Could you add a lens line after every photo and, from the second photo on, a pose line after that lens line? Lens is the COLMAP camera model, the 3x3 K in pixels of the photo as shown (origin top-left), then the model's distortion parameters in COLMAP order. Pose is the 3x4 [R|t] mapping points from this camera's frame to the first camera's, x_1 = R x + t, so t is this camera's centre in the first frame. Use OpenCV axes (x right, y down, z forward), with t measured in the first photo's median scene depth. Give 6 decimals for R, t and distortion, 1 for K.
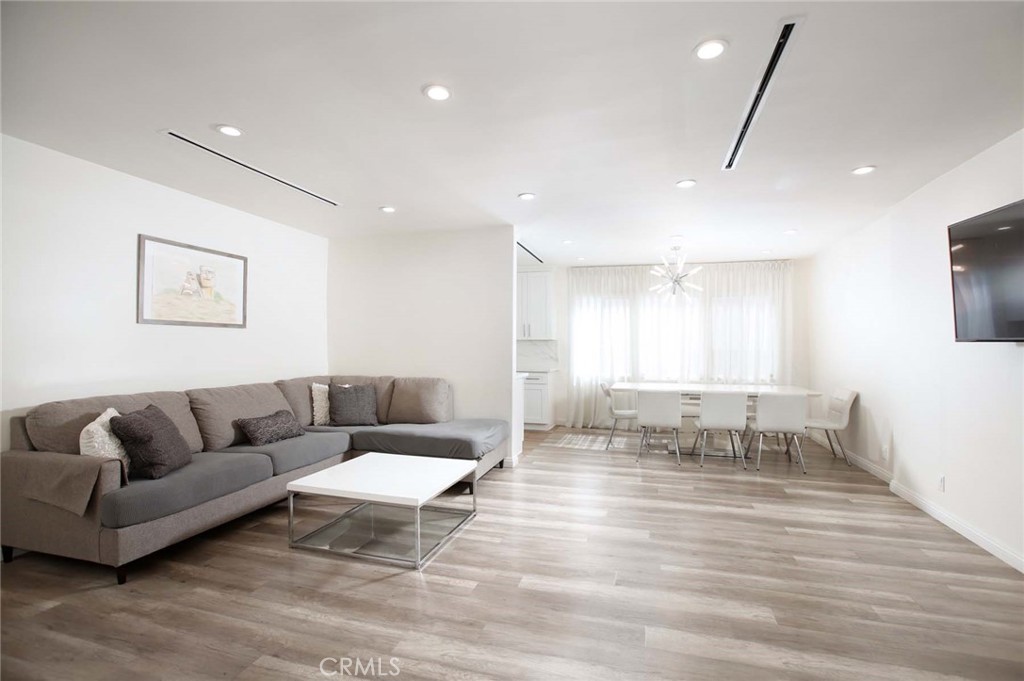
lens RADIAL K [[477.9, 0, 526.7], [0, 477.9, 352.3], [0, 0, 1]] dist [-0.050398, 0.017461]
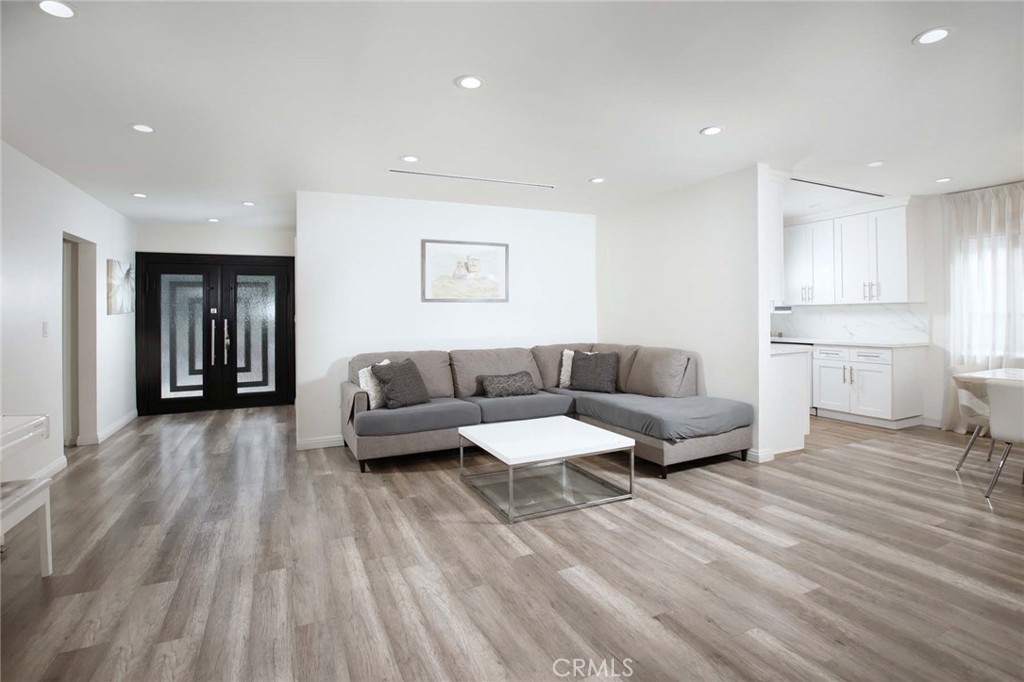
lens RADIAL K [[489.2, 0, 507.8], [0, 489.2, 322.2], [0, 0, 1]] dist [-0.043655, 0.011820]
pose [[0.646278, -0.009152, -0.763047, 0.451525], [0.007418, 0.999956, -0.005711, 0.009985], [0.763066, -0.001969, 0.646317, 0.221201]]
